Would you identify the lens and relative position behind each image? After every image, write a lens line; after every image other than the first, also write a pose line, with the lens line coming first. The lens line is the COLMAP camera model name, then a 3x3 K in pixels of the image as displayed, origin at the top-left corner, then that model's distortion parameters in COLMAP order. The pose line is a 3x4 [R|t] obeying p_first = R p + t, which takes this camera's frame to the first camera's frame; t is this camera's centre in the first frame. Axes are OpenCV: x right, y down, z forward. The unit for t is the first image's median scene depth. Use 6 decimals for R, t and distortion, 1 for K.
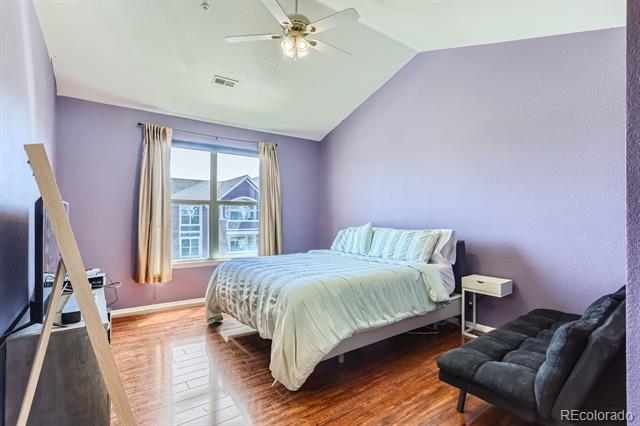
lens RADIAL K [[308.7, 0, 309.0], [0, 308.7, 214.5], [0, 0, 1]] dist [-0.022907, 0.014403]
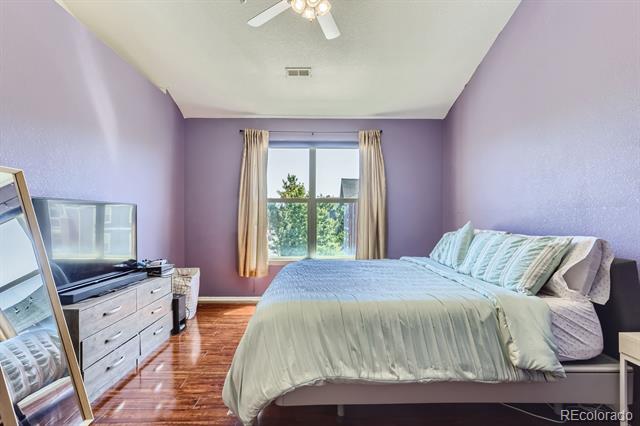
lens RADIAL K [[308.7, 0, 321.3], [0, 308.7, 215.8], [0, 0, 1]] dist [-0.022907, 0.014403]
pose [[0.825985, -0.002164, -0.563688, 0.360923], [0.006382, 0.999964, 0.005513, 0.005923], [0.563656, -0.008151, 0.825969, 0.291430]]
